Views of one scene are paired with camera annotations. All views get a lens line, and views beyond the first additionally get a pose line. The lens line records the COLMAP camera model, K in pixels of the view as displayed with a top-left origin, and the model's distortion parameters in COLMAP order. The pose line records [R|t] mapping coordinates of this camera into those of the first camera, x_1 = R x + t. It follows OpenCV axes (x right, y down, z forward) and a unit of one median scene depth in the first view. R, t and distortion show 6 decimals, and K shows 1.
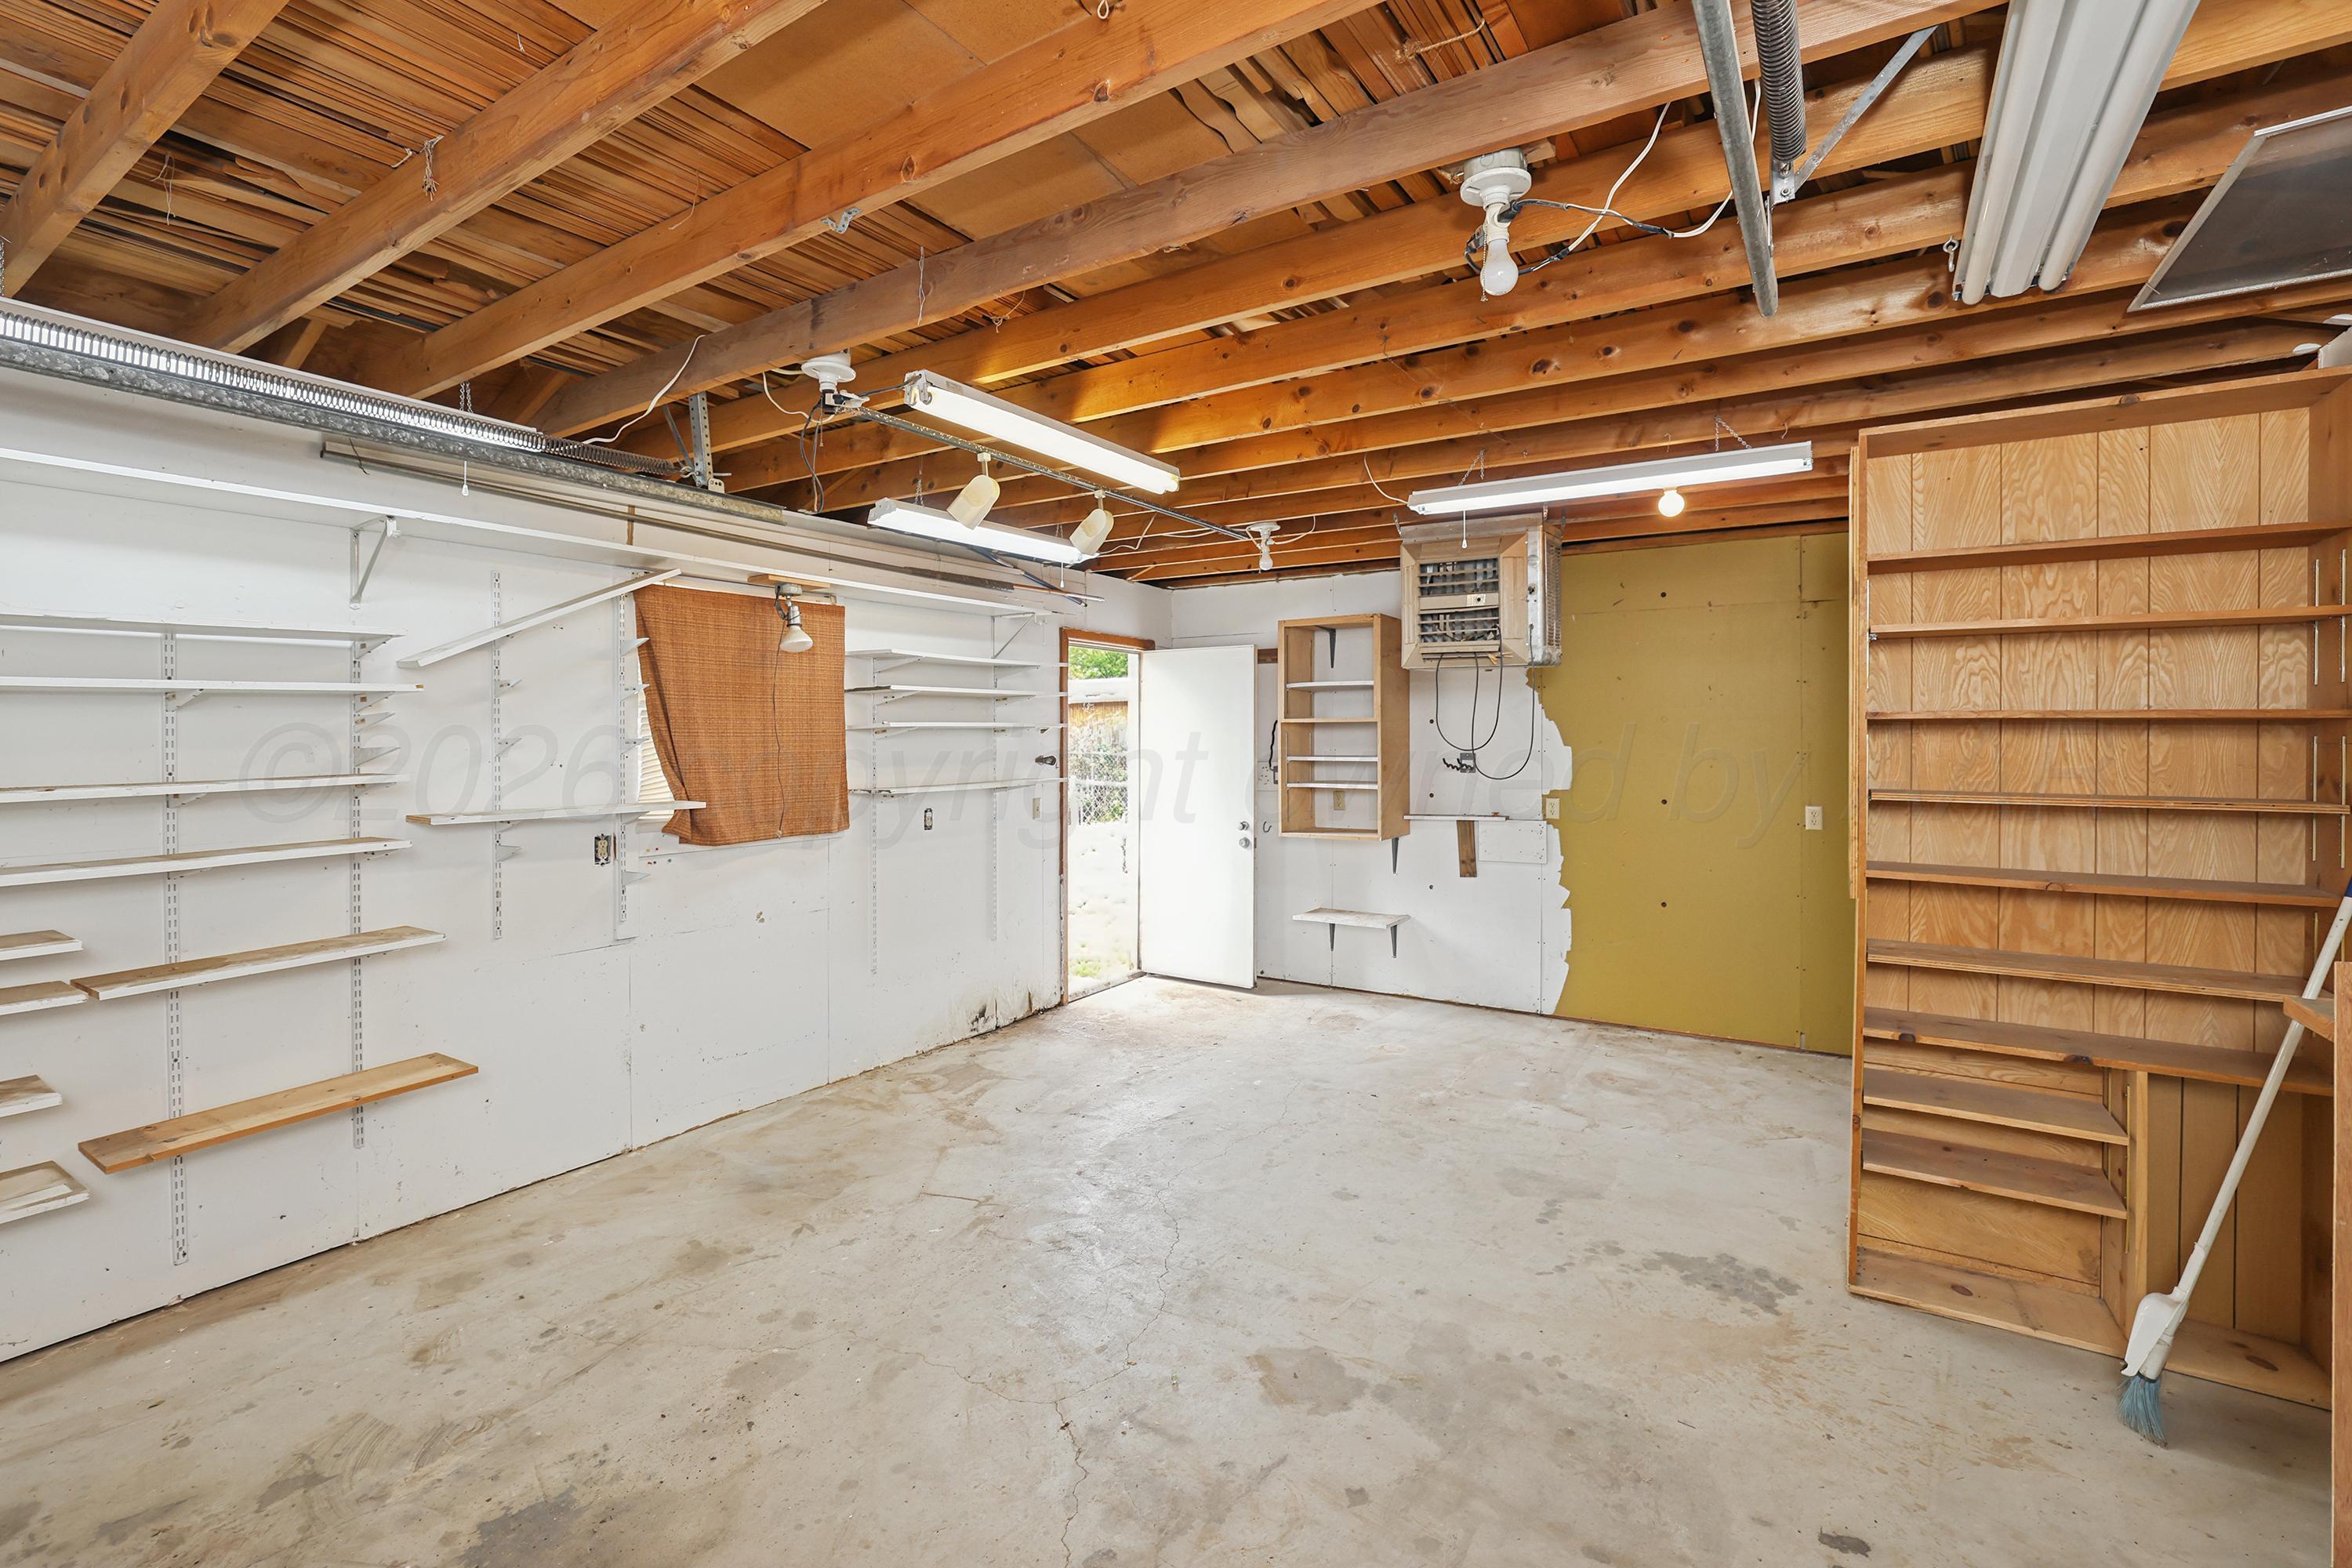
lens RADIAL K [[1027.2, 0, 1179.5], [0, 1027.2, 737.6], [0, 0, 1]] dist [-0.000368, -0.000051]
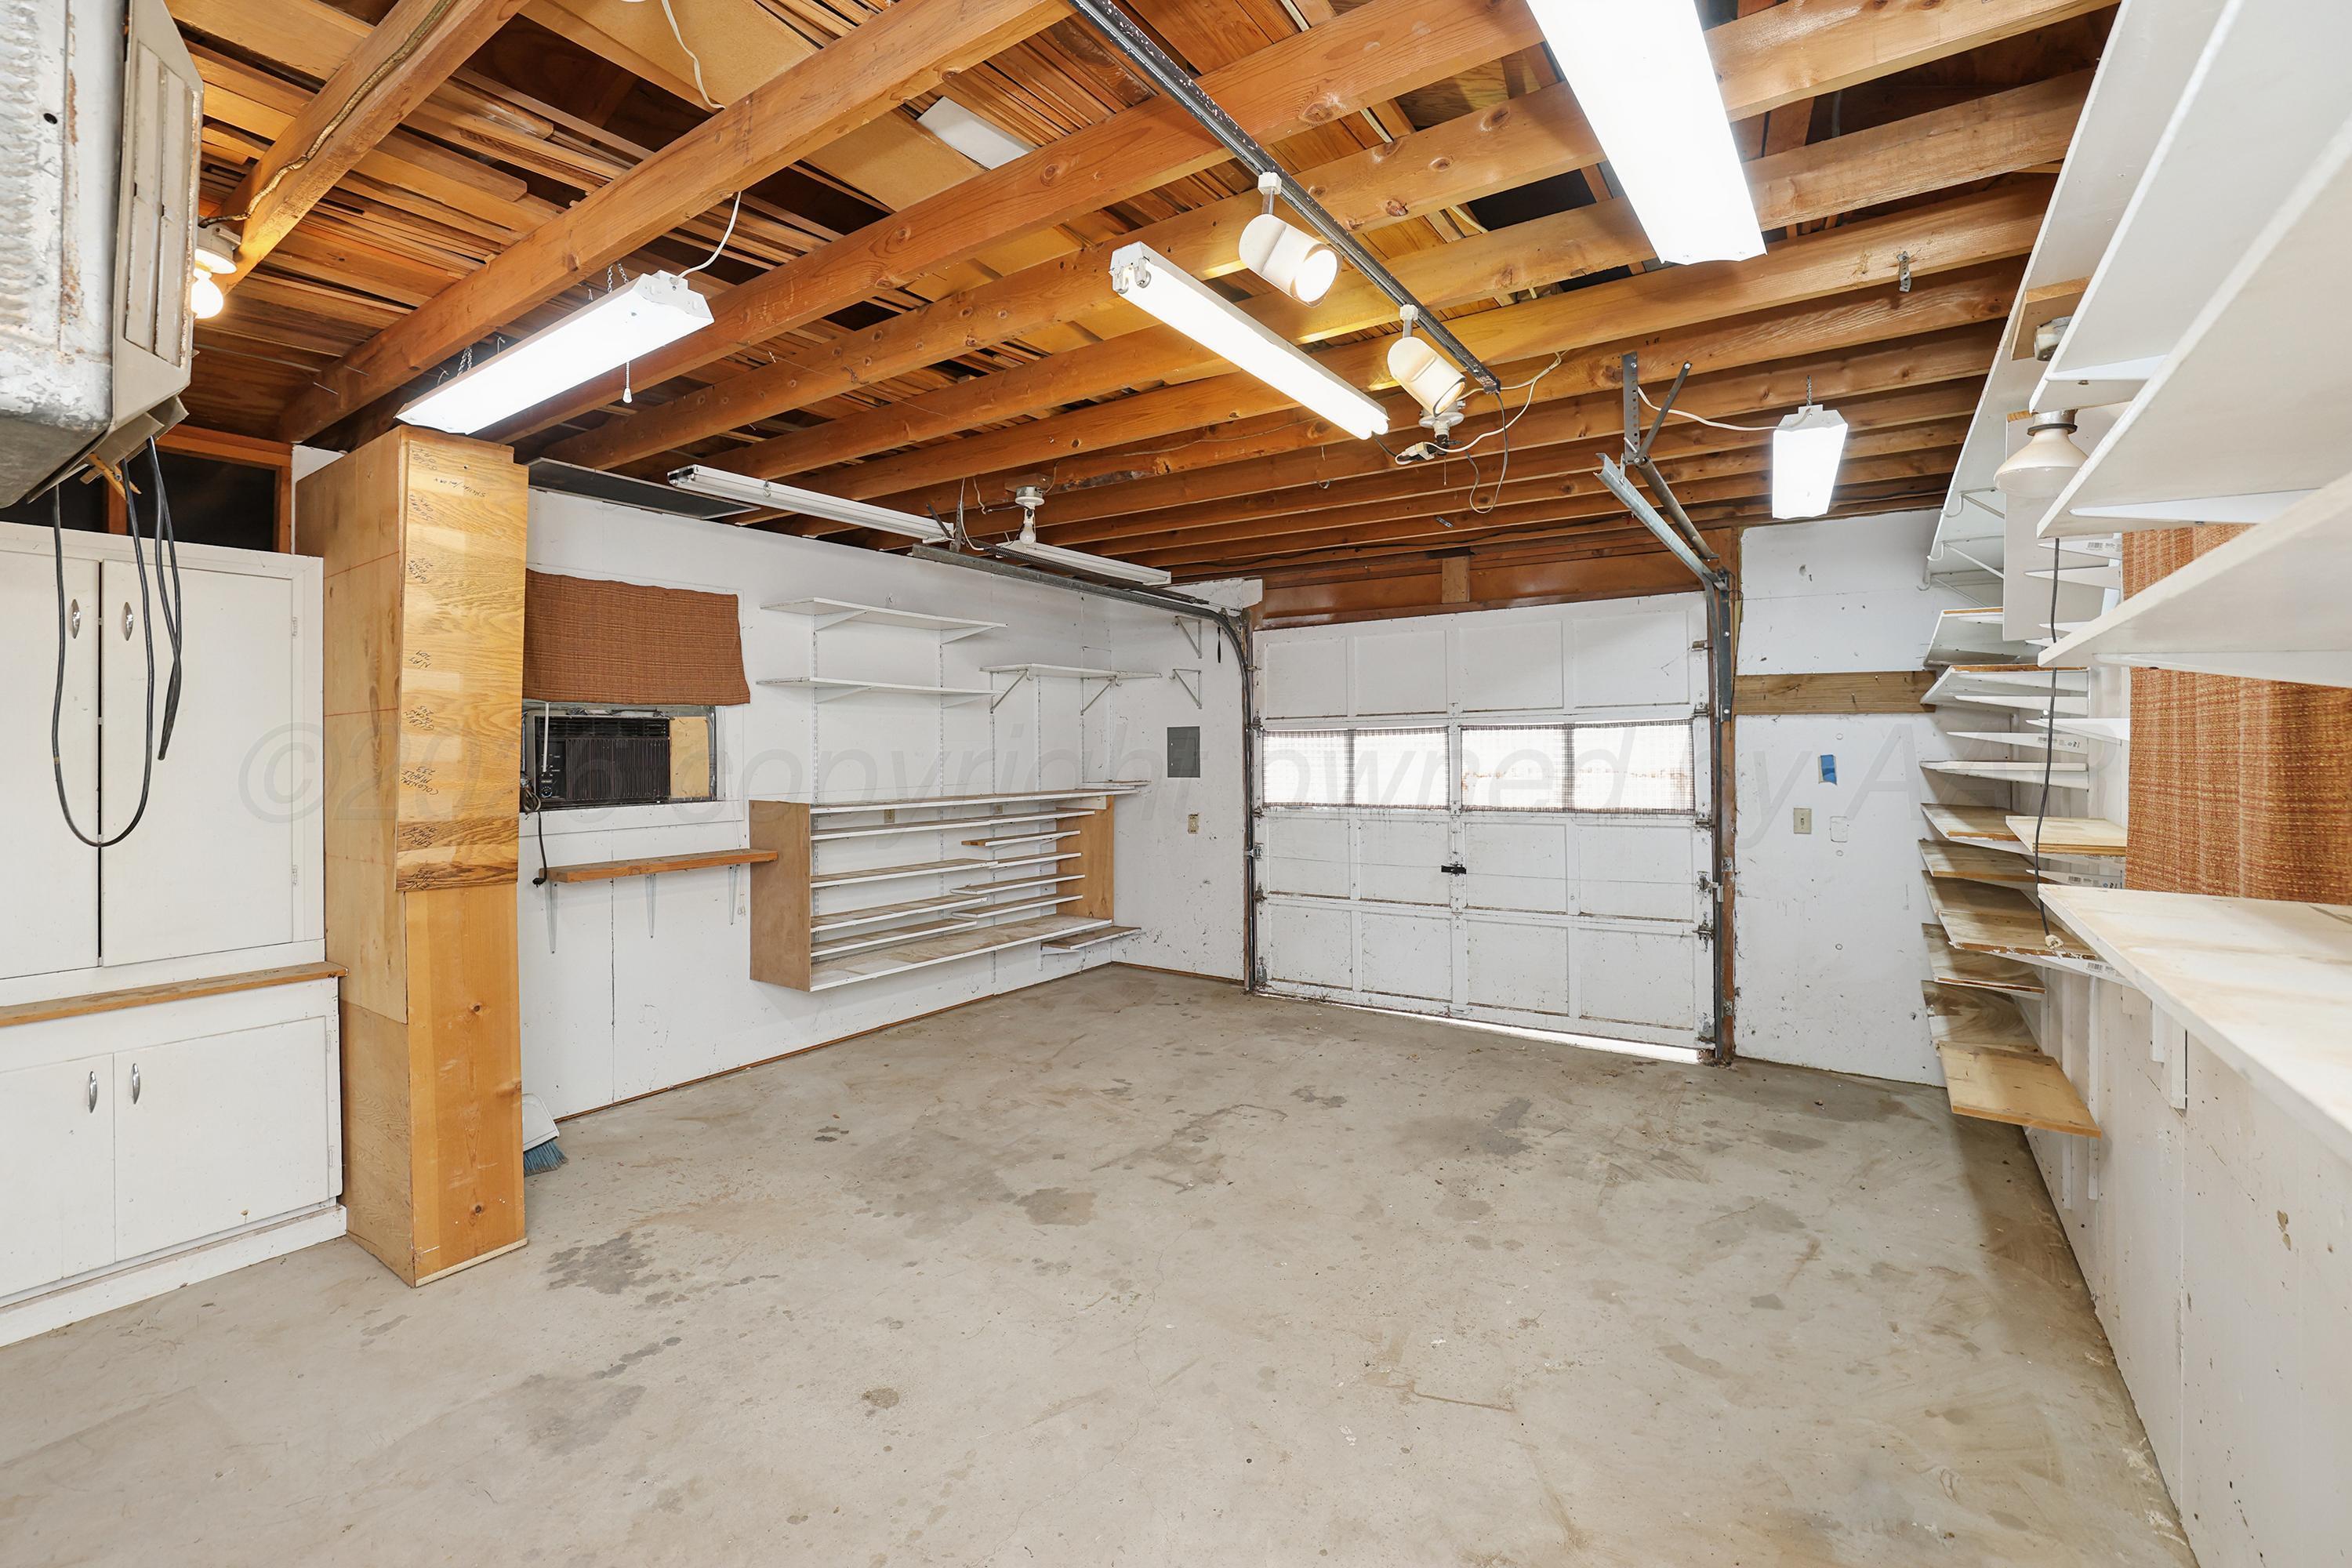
lens RADIAL K [[1027.2, 0, 1179.5], [0, 1027.2, 737.6], [0, 0, 1]] dist [-0.000368, -0.000051]
pose [[-0.999341, 0.005638, 0.035847, -0.084923], [0.005446, 0.999970, -0.005435, 0.017368], [-0.035876, -0.005236, -0.999343, 2.264649]]
